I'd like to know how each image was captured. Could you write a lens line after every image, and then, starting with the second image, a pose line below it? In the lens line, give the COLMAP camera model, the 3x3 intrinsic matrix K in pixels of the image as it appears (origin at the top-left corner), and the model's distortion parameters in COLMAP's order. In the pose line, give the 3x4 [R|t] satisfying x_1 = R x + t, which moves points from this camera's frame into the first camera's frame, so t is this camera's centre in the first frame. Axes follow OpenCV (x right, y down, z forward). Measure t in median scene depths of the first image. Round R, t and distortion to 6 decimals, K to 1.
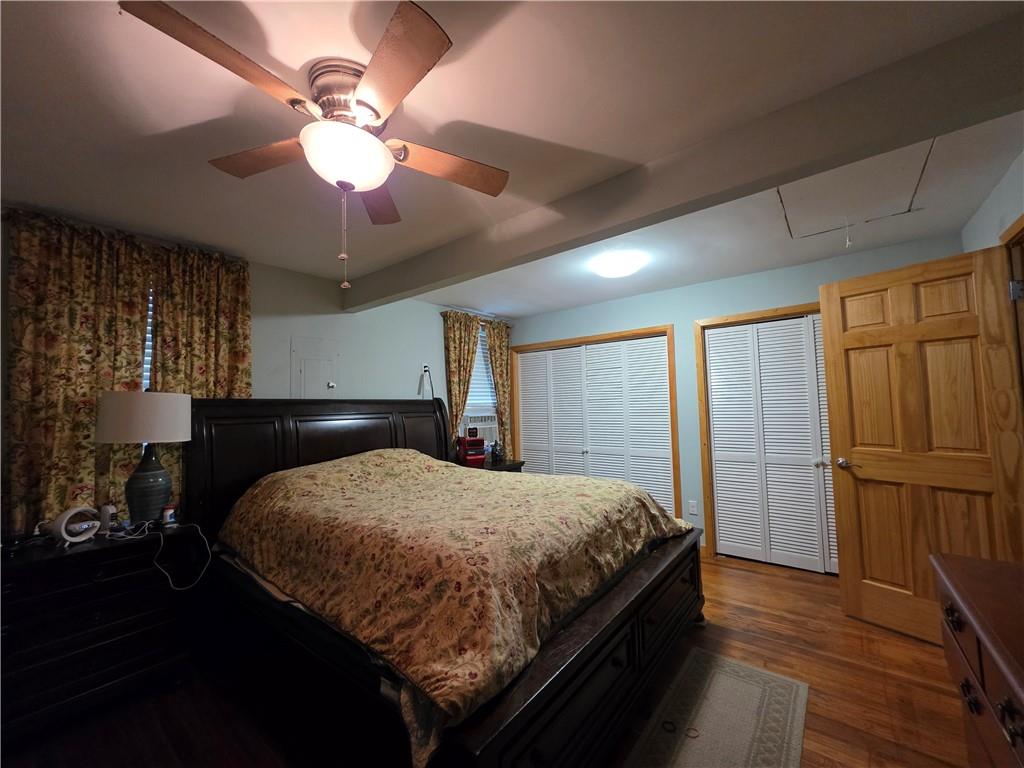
lens RADIAL K [[410.2, 0, 512.0], [0, 410.2, 383.0], [0, 0, 1]] dist [0.004757, 0.000909]
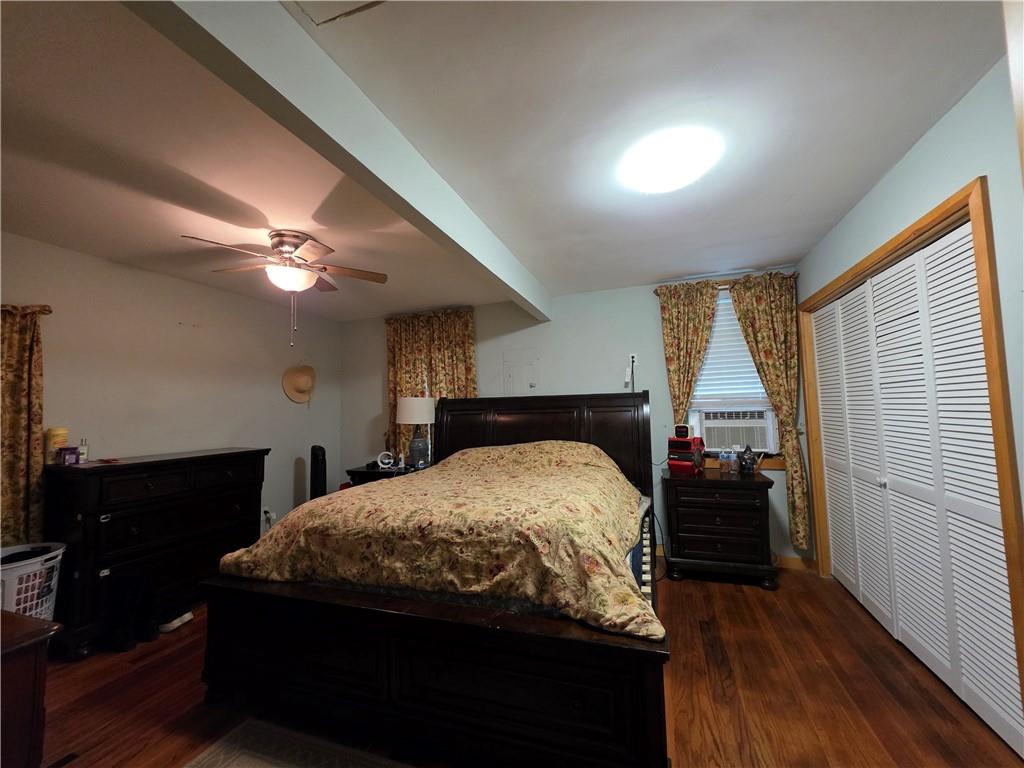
lens RADIAL K [[410.2, 0, 512.0], [0, 410.2, 383.0], [0, 0, 1]] dist [0.004757, 0.000909]
pose [[0.333631, -0.044945, -0.941632, 0.835665], [0.075780, 0.996909, -0.020733, 0.025313], [0.939653, -0.064440, 0.336006, 0.638236]]
